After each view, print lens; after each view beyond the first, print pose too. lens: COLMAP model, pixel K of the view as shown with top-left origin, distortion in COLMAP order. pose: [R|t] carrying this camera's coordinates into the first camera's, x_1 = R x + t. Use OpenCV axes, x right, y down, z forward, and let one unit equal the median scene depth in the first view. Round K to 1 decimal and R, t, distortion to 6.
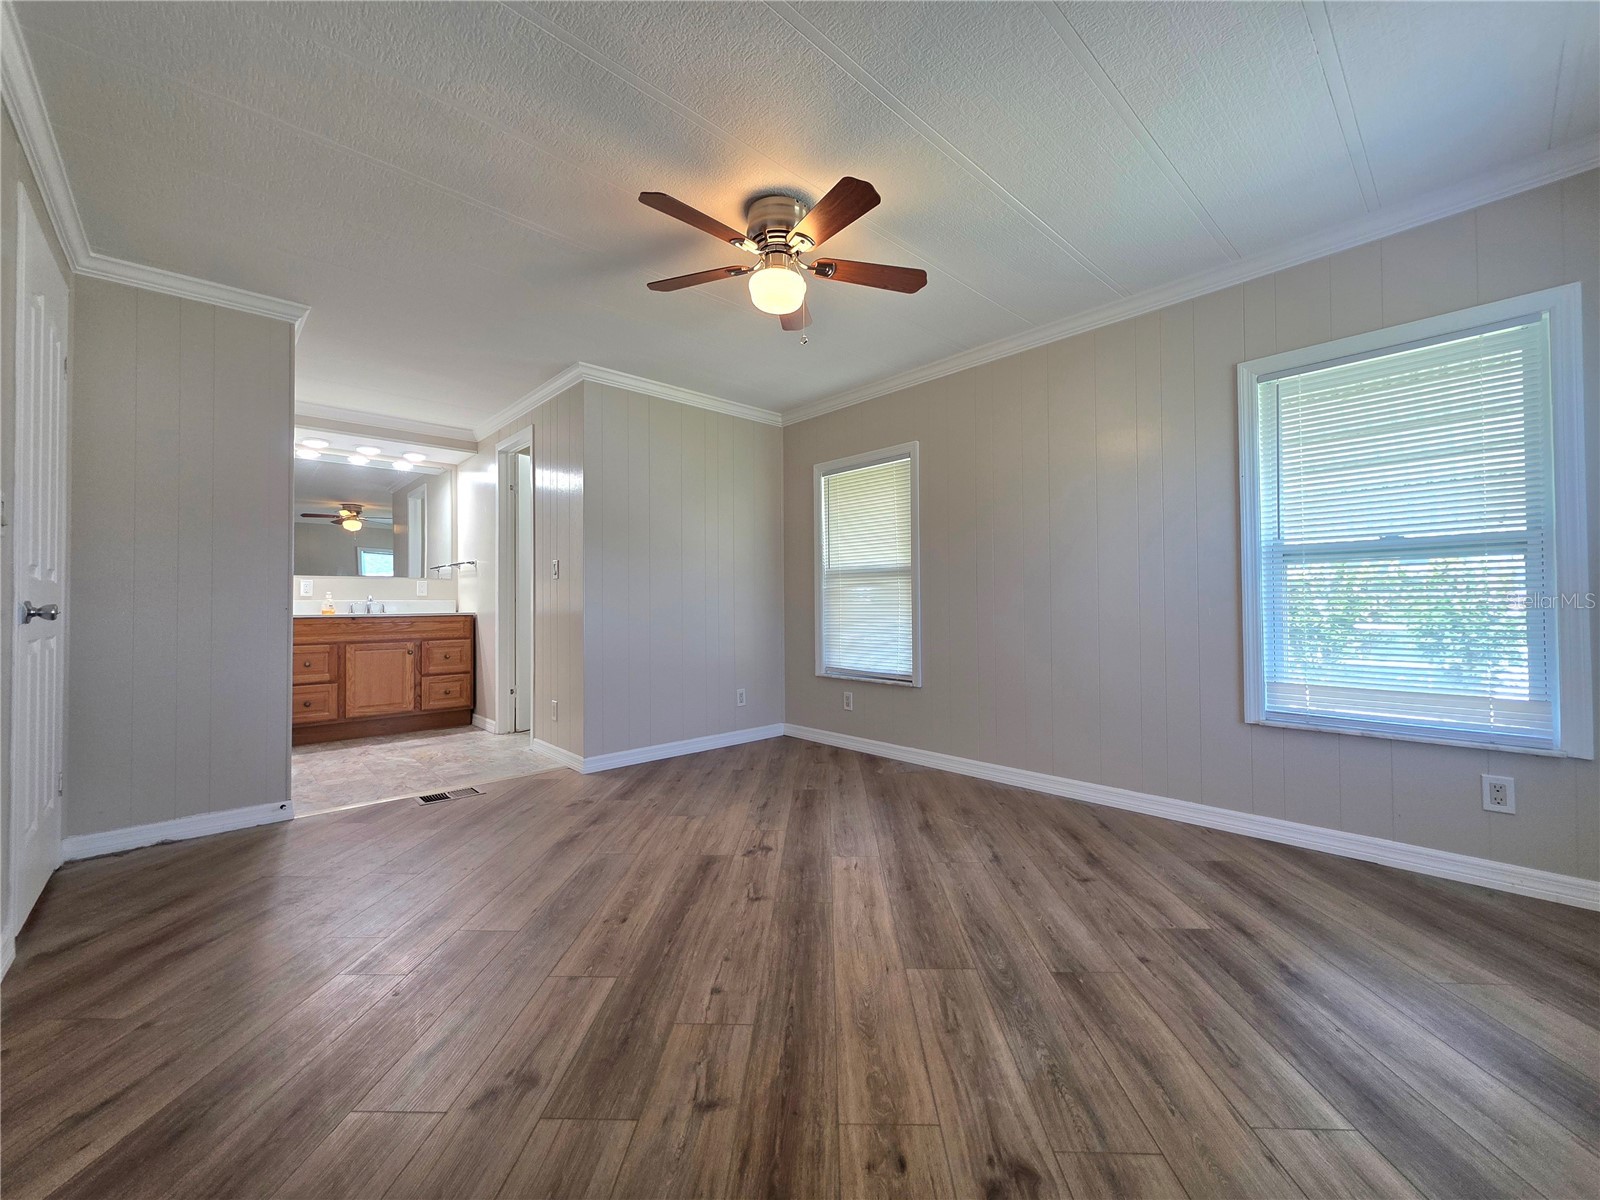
lens RADIAL K [[637.2, 0, 799.6], [0, 637.2, 606.7], [0, 0, 1]] dist [0.000495, 0.000398]
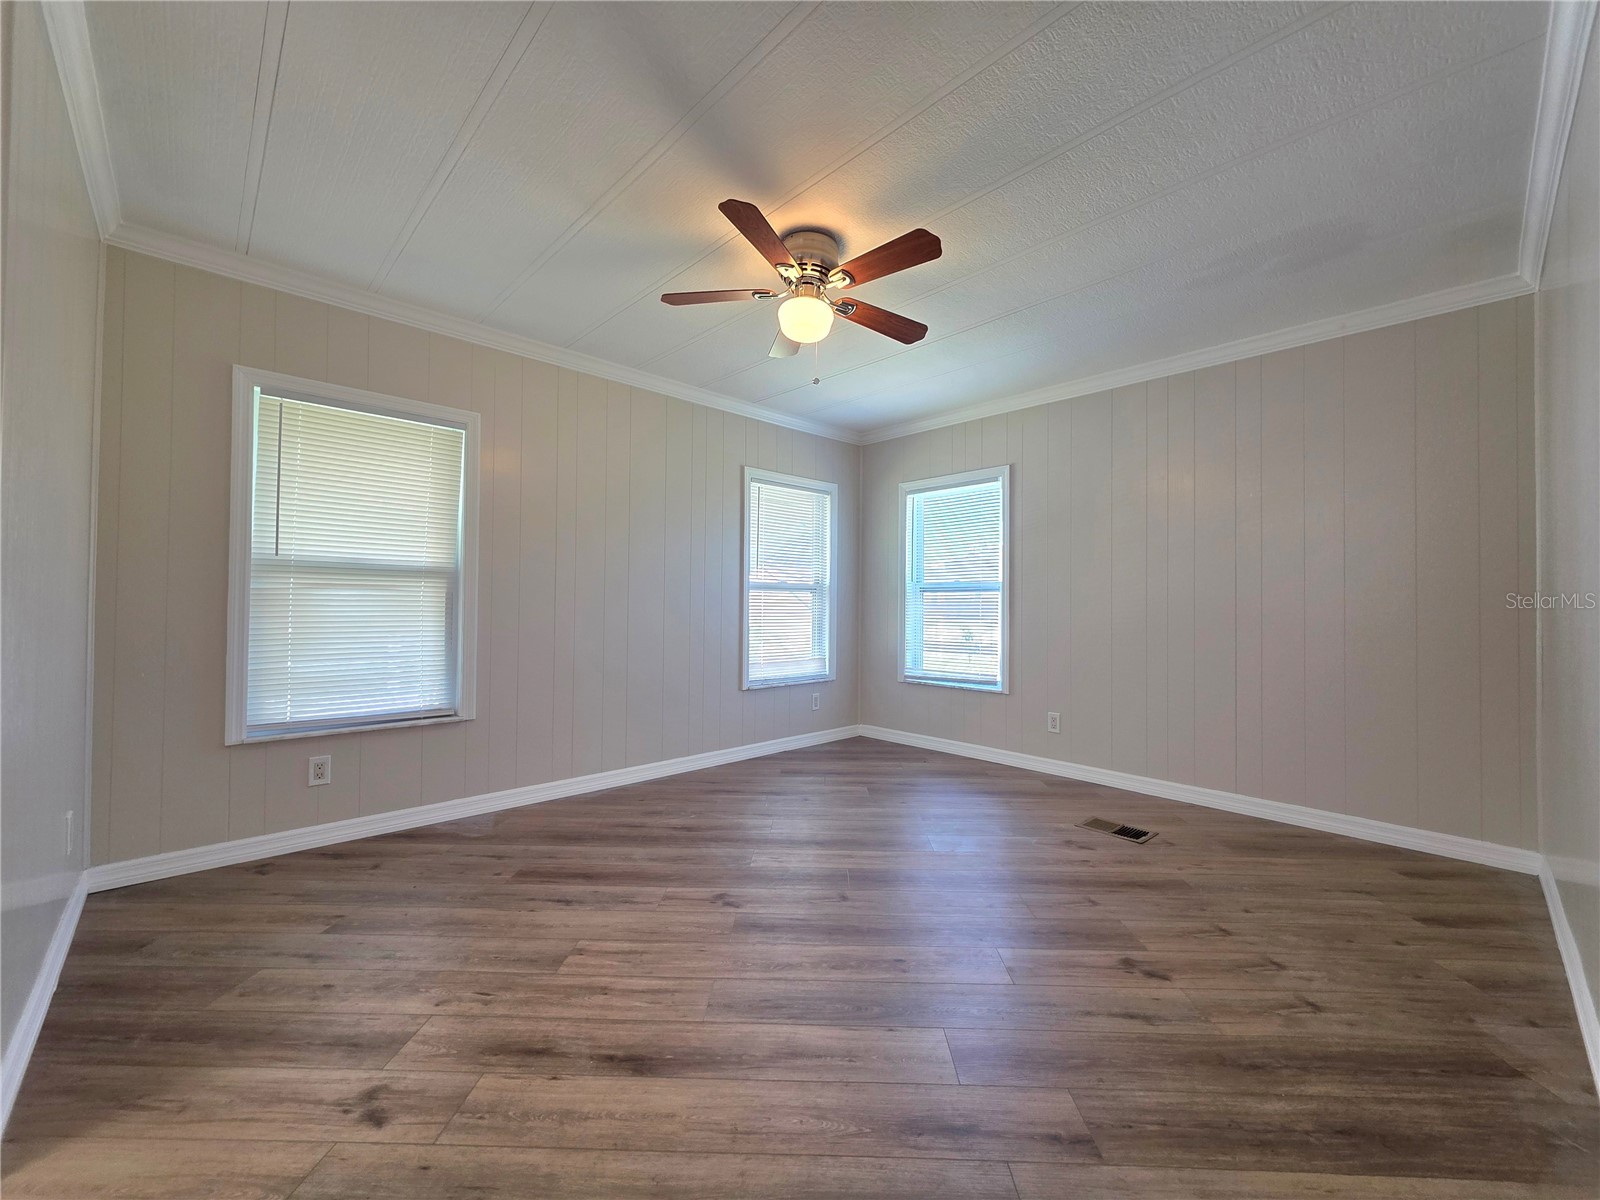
lens RADIAL K [[637.2, 0, 812.3], [0, 637.2, 605.4], [0, 0, 1]] dist [0.000495, 0.000398]
pose [[-0.020206, 0.012391, 0.999719, -0.571240], [-0.003300, 0.999917, -0.012461, -0.007953], [-0.999790, -0.003550, -0.020164, 0.539876]]
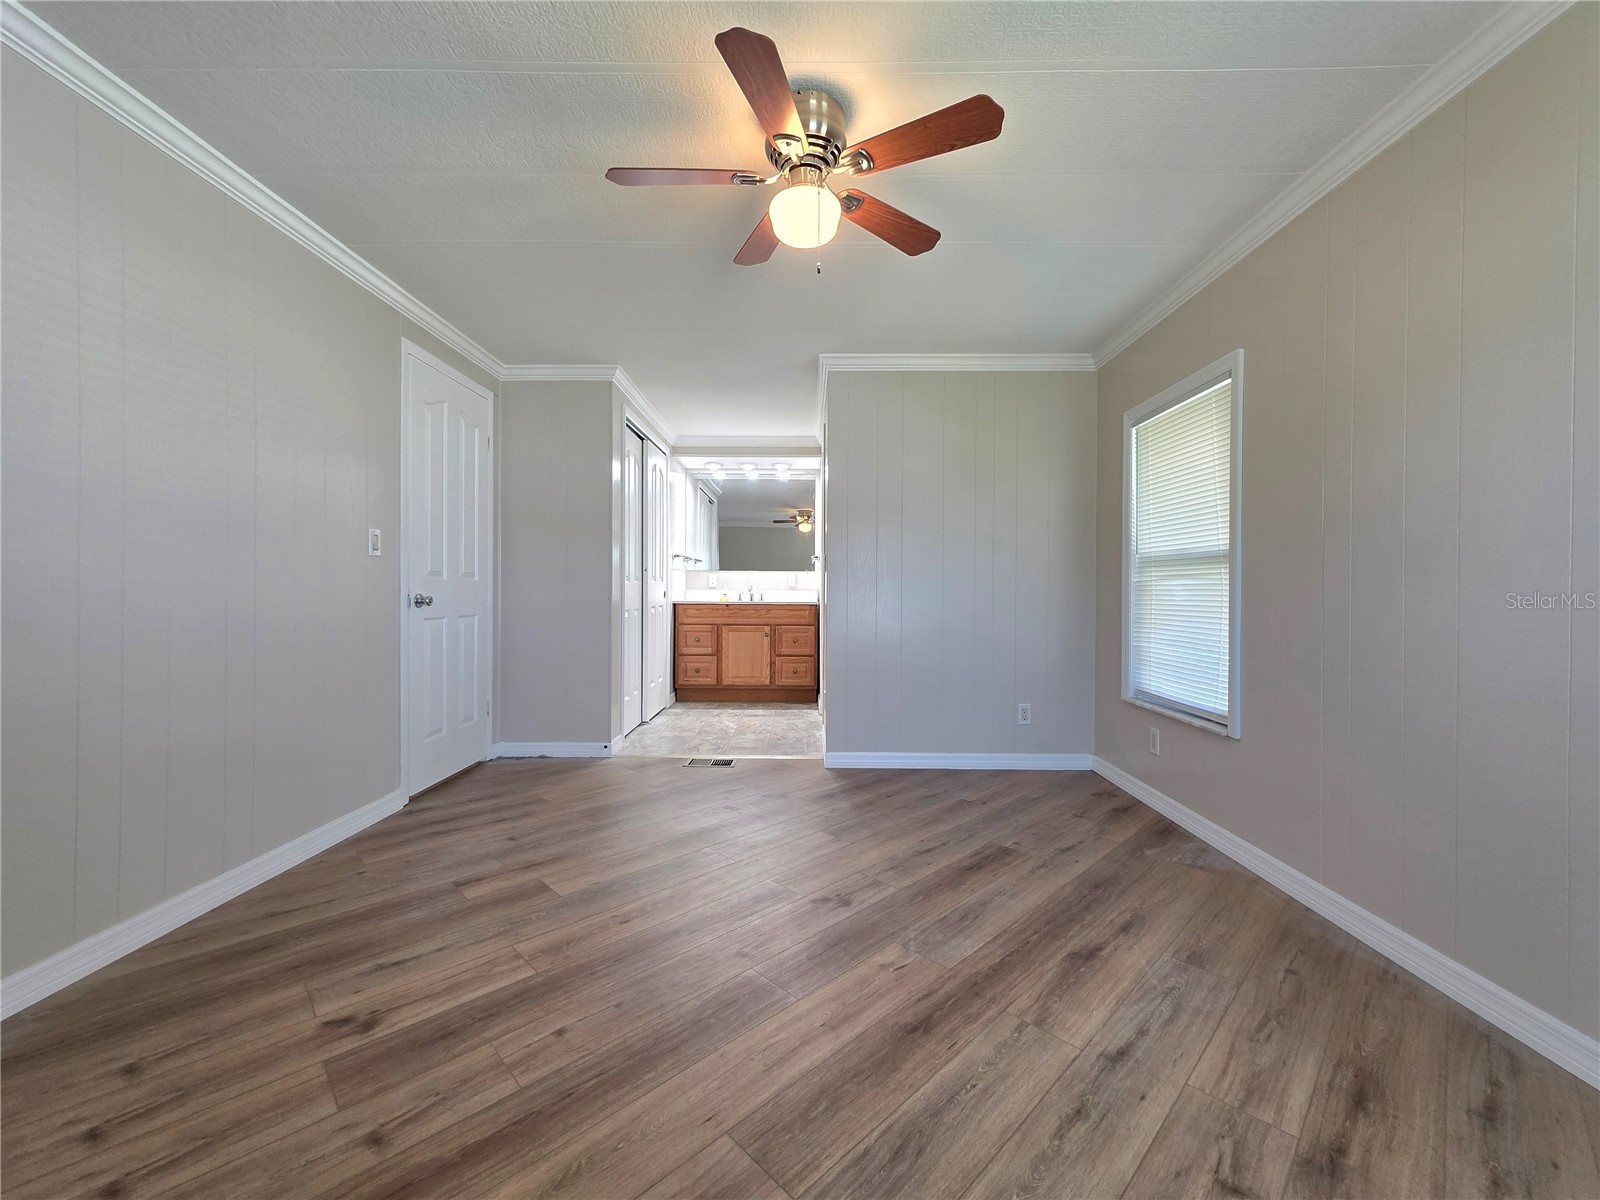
lens RADIAL K [[637.2, 0, 805.2], [0, 637.2, 601.8], [0, 0, 1]] dist [0.000495, 0.000398]
pose [[0.725129, 0.022846, -0.688234, 0.283715], [-0.014219, 0.999733, 0.018205, -0.014082], [0.688466, -0.003415, 0.725260, 0.222786]]
